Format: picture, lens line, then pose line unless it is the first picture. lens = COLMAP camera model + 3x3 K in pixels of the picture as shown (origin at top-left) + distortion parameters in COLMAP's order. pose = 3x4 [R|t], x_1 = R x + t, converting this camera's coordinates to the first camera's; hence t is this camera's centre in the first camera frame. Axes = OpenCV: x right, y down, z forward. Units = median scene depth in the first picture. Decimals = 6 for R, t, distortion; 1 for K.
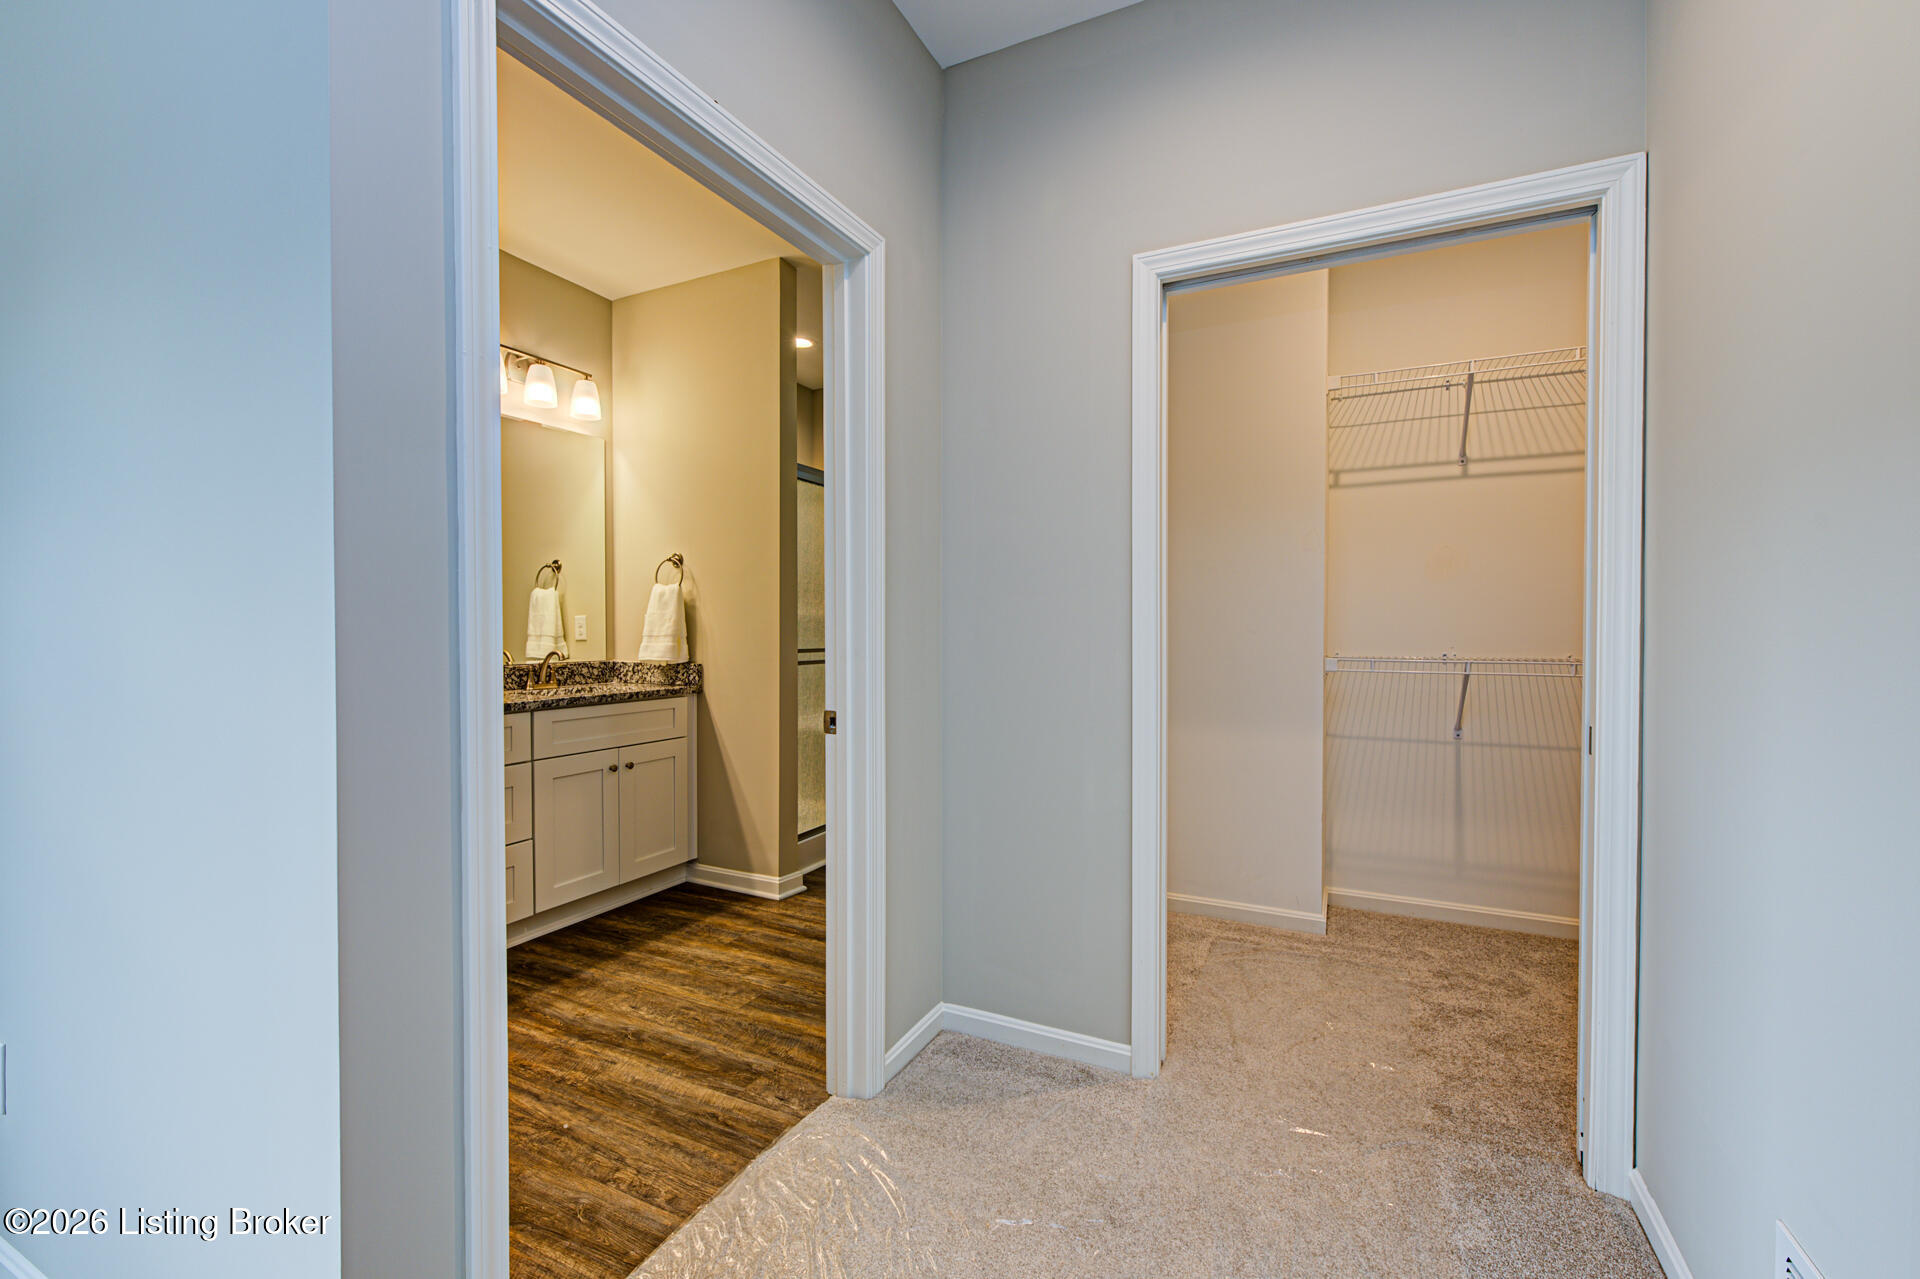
lens RADIAL K [[816.3, 0, 959.9], [0, 816.3, 640.1], [0, 0, 1]] dist [0.000078, 0.000005]
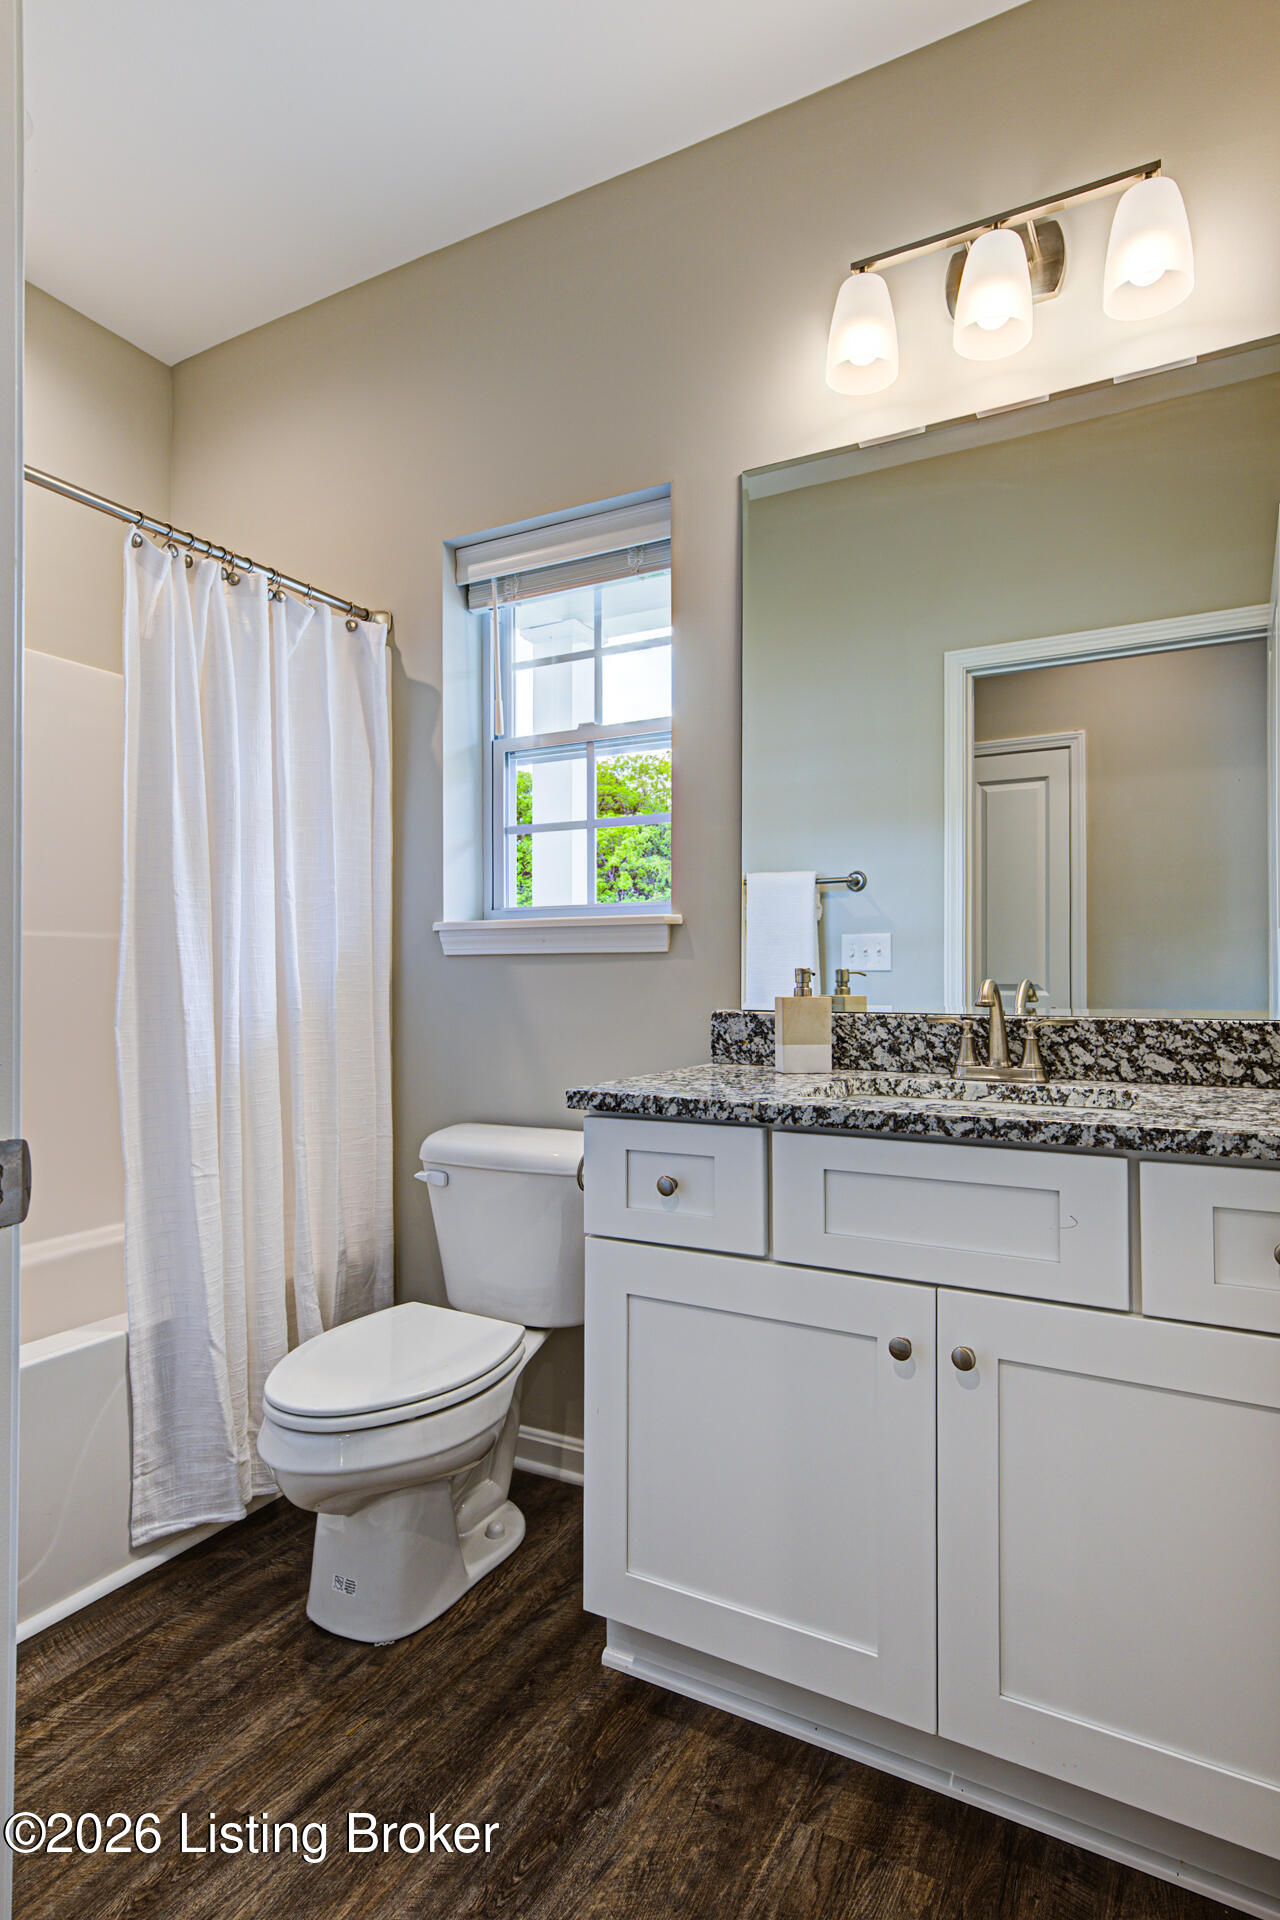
lens RADIAL K [[1029.4, 0, 640.8], [0, 1029.4, 969.1], [0, 0, 1]] dist [-0.000503, -0.000031]
pose [[-0.043268, -0.004809, -0.999052, -0.015700], [-0.008643, 0.999953, -0.004439, 0.010878], [0.999026, 0.008443, -0.043308, 0.911445]]
